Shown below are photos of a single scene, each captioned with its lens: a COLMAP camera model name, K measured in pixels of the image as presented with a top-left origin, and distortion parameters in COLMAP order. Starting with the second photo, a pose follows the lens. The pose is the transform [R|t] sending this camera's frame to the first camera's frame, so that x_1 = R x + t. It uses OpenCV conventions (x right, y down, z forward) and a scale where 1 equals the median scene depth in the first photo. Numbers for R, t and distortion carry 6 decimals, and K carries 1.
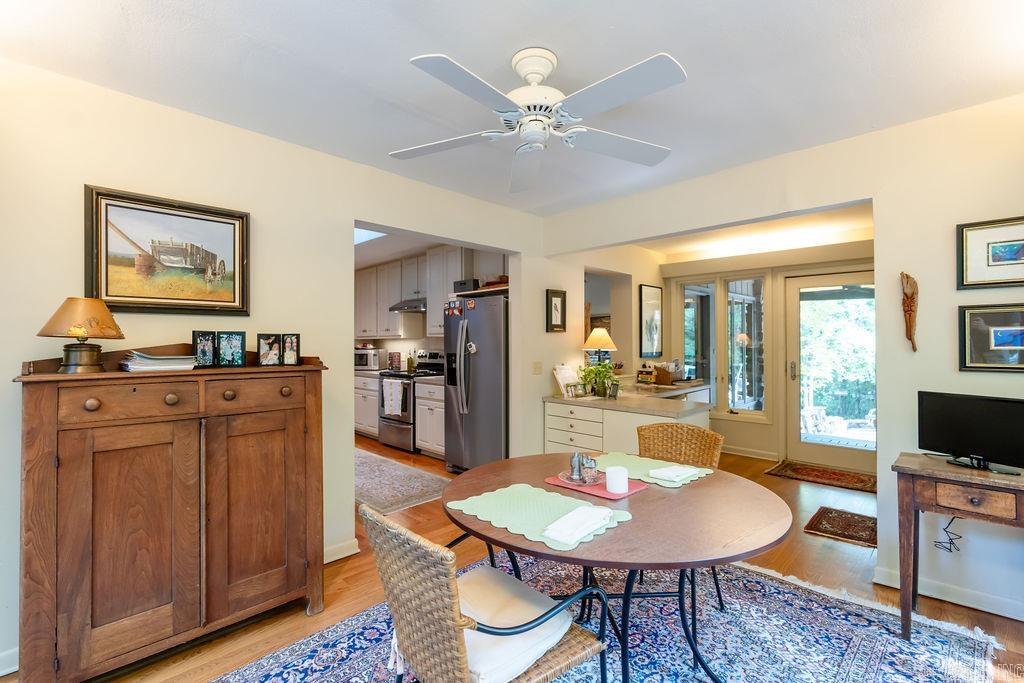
lens RADIAL K [[459.1, 0, 511.7], [0, 459.1, 341.0], [0, 0, 1]] dist [-0.012622, 0.005321]
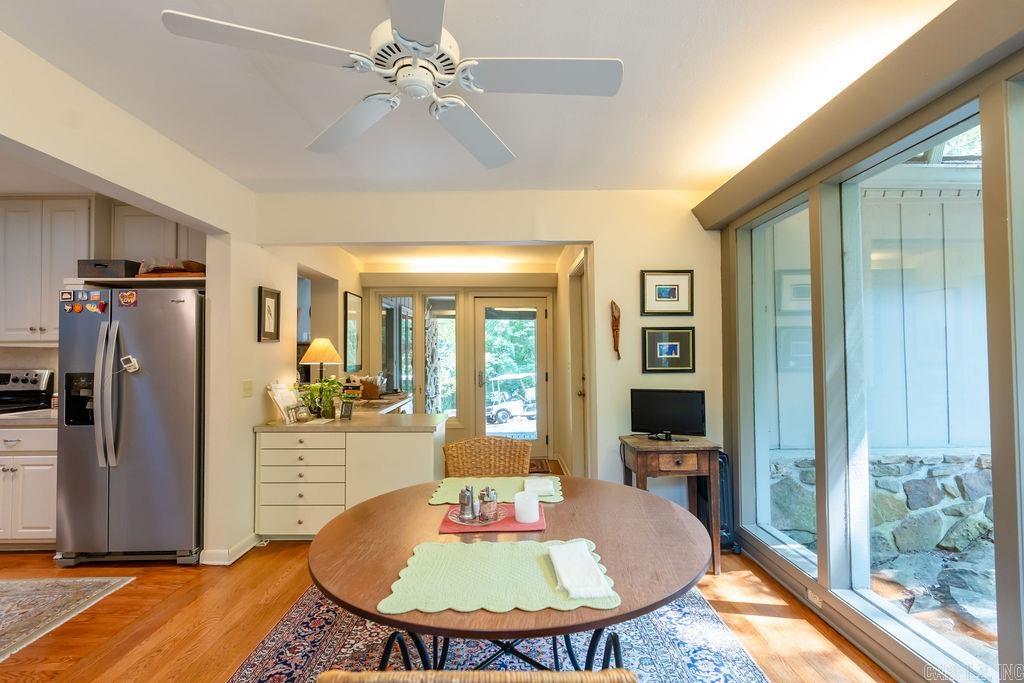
lens RADIAL K [[459.1, 0, 514.7], [0, 459.1, 342.3], [0, 0, 1]] dist [-0.012622, 0.005321]
pose [[0.702501, 0.014467, 0.711535, -0.165390], [0.003645, 0.999707, -0.023925, 0.001673], [-0.711673, 0.019401, 0.702243, 0.149500]]
